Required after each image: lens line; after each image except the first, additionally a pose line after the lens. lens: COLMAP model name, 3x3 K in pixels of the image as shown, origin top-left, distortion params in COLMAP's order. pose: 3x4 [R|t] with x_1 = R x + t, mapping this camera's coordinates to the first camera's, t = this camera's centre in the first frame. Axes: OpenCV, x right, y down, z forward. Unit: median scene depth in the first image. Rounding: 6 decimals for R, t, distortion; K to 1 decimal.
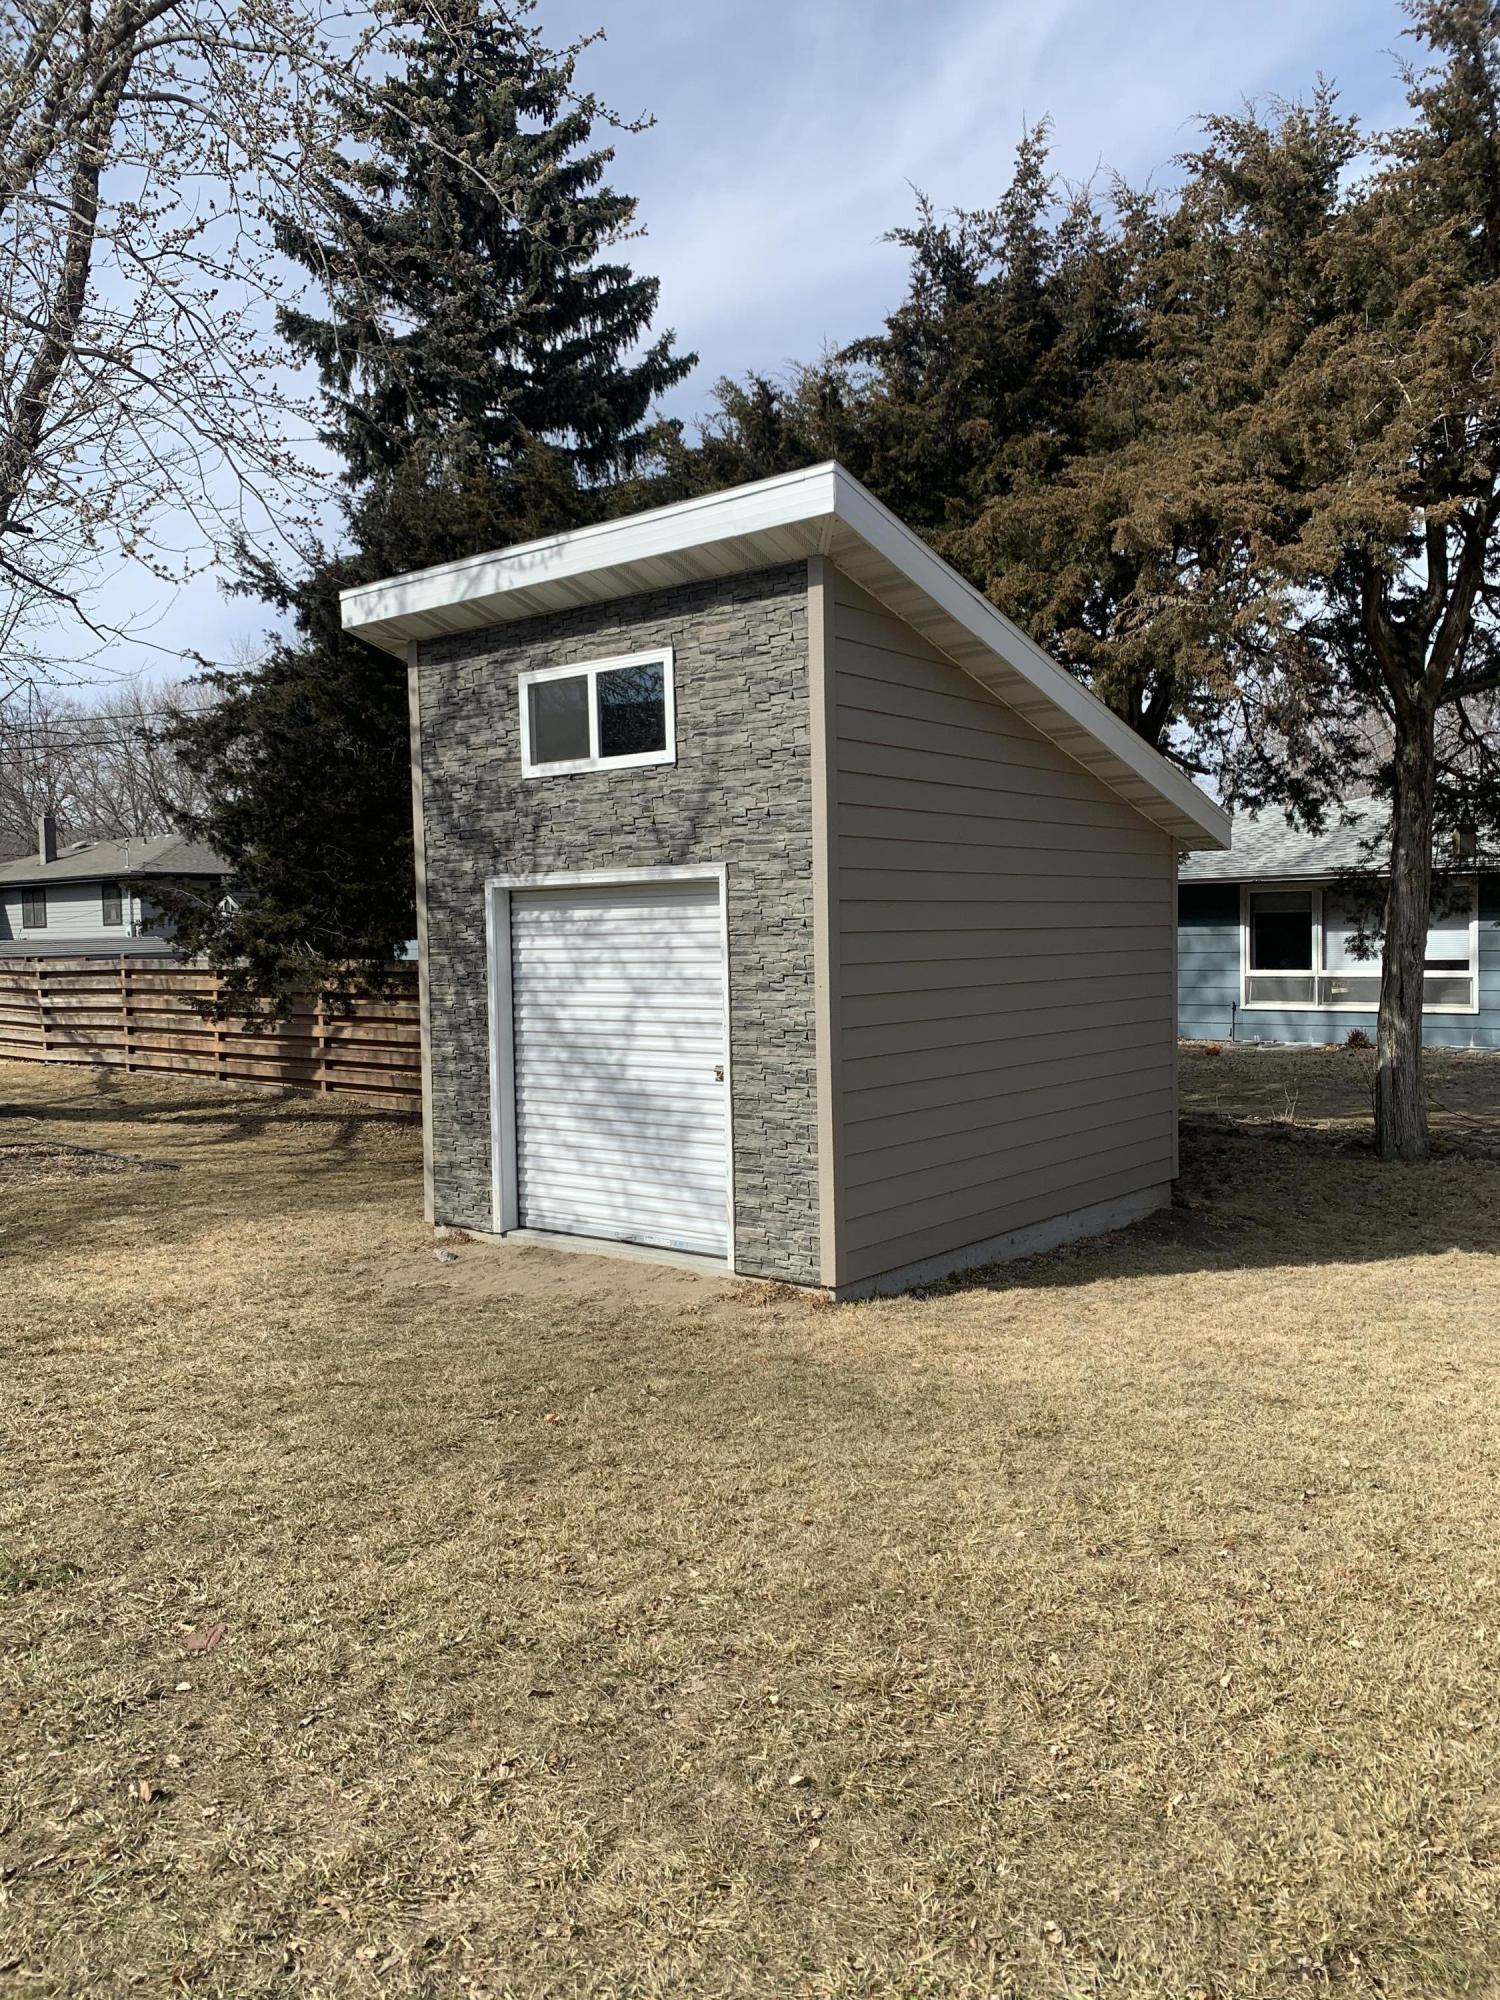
lens RADIAL K [[1500.6, 0, 750.0], [0, 1500.6, 1000.0], [0, 0, 1]] dist [0.044577, -0.003373]
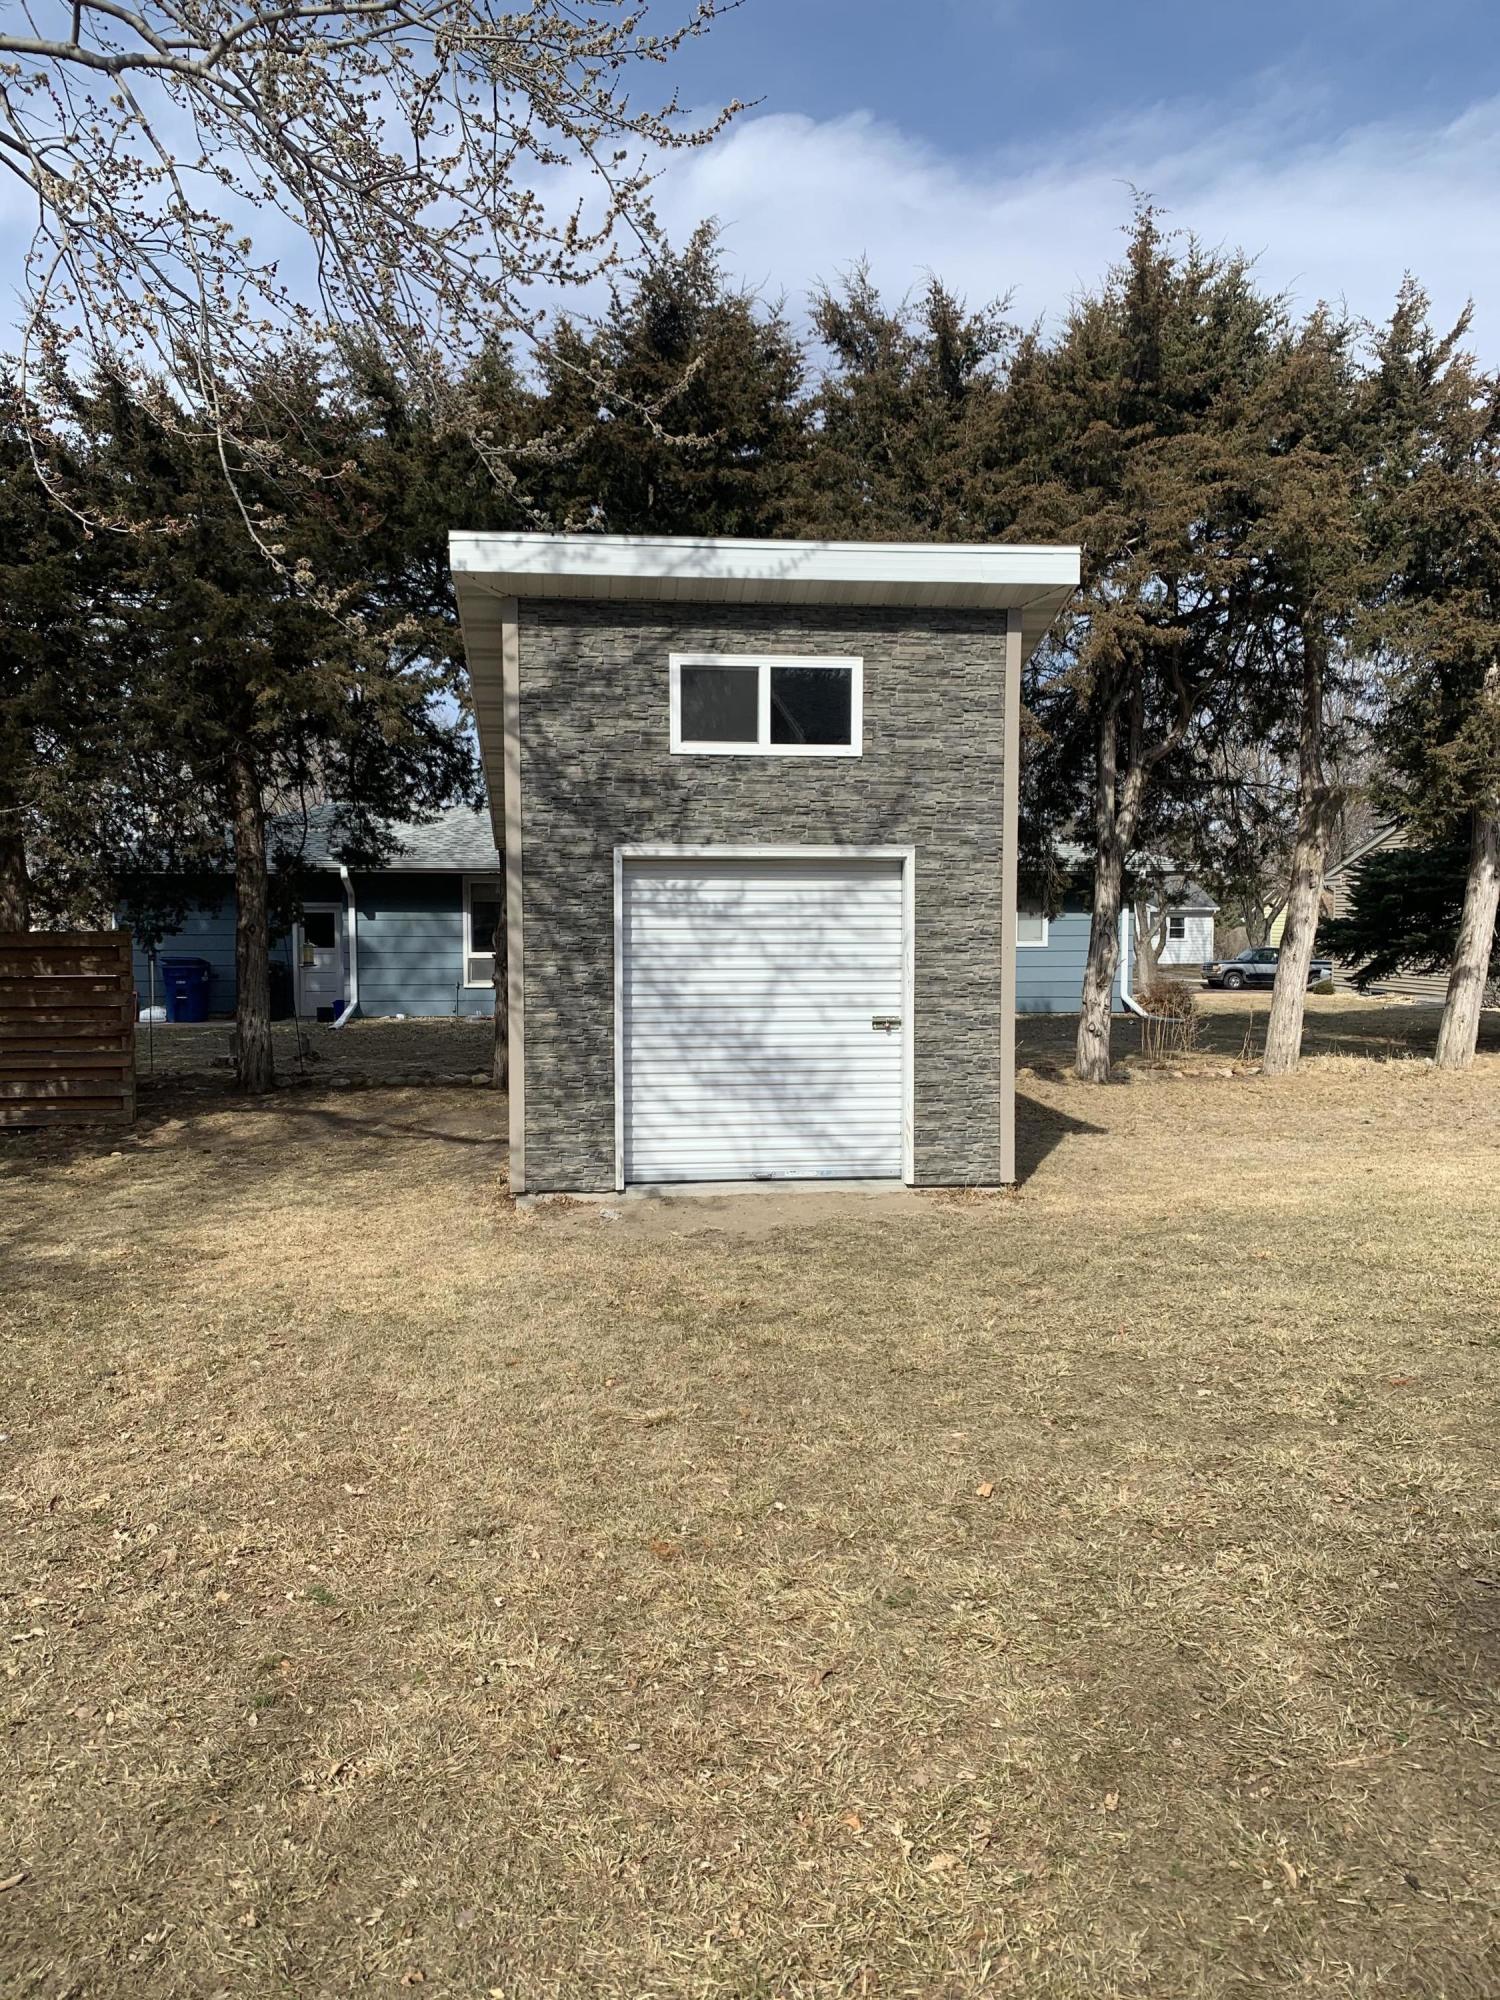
lens RADIAL K [[1500.6, 0, 750.0], [0, 1500.6, 1000.0], [0, 0, 1]] dist [0.044577, -0.003373]
pose [[0.710020, -0.023588, 0.703786, -0.936843], [0.018260, 0.999719, 0.015084, 0.011425], [-0.703944, 0.002141, 0.710252, 0.233998]]
